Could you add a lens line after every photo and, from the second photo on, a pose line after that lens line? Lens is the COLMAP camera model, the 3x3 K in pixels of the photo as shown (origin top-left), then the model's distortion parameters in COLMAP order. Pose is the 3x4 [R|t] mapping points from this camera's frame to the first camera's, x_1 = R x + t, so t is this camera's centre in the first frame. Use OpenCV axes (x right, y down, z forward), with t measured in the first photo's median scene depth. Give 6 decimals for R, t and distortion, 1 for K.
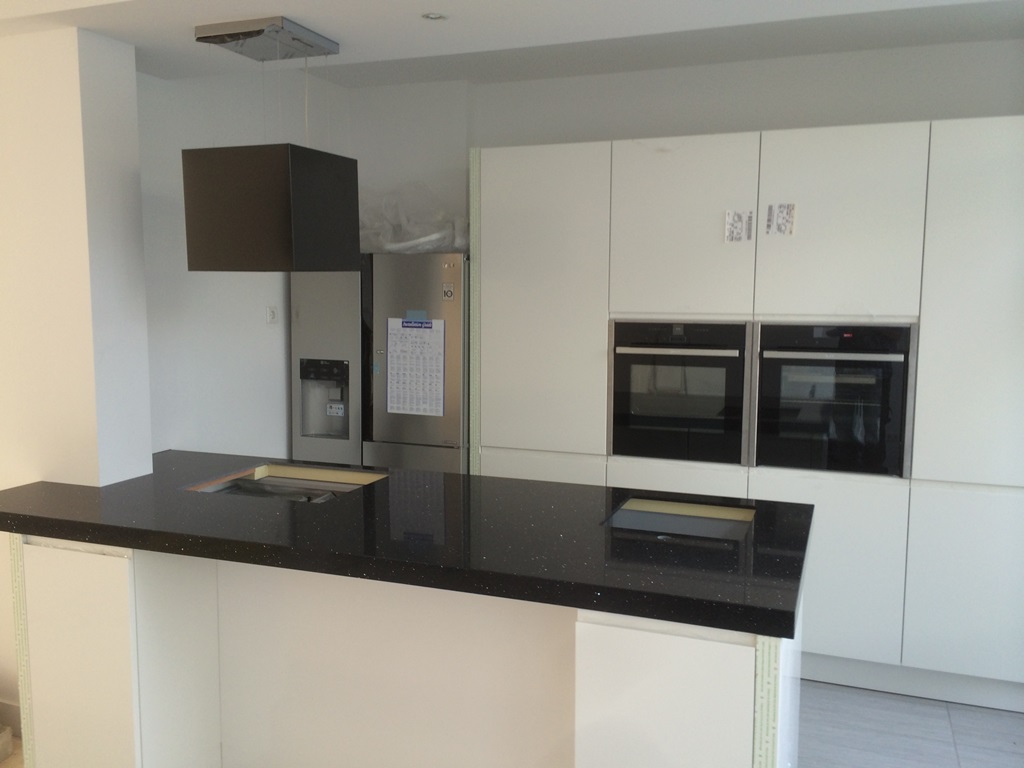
lens RADIAL K [[876.9, 0, 515.2], [0, 876.9, 379.6], [0, 0, 1]] dist [0.045536, -0.015194]
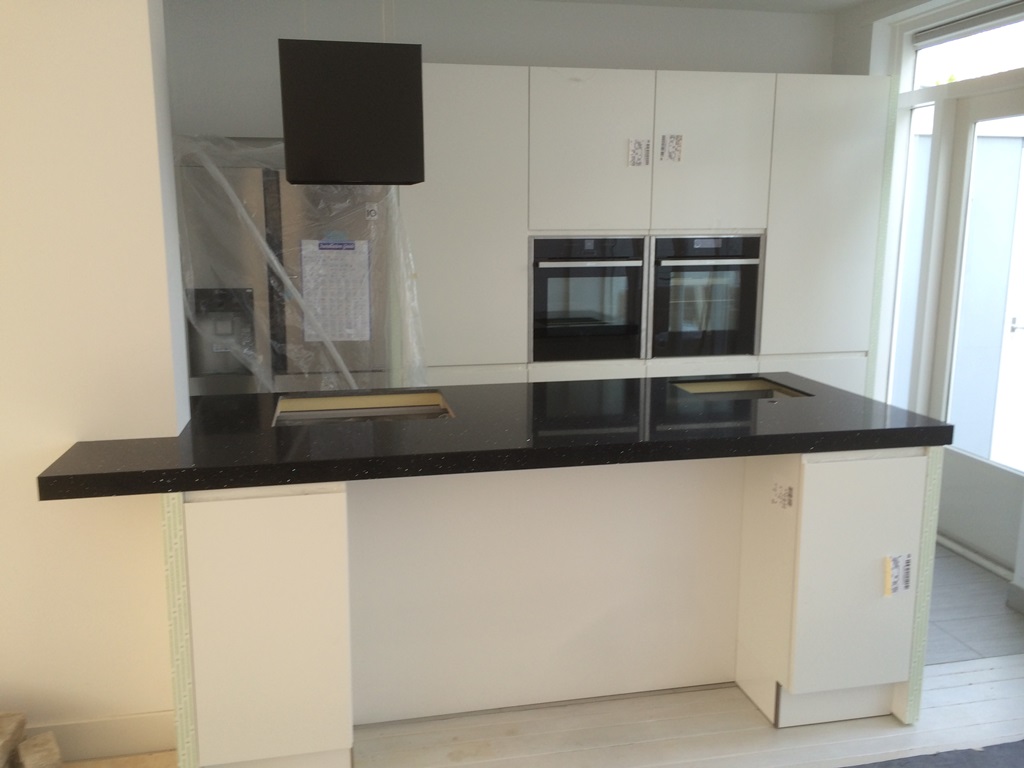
lens RADIAL K [[876.9, 0, 519.3], [0, 876.9, 388.9], [0, 0, 1]] dist [0.045536, -0.015194]
pose [[0.842369, -0.106926, 0.528186, -0.524007], [0.062504, 0.992889, 0.101316, 0.007795], [-0.535264, -0.052332, 0.843062, 0.087911]]
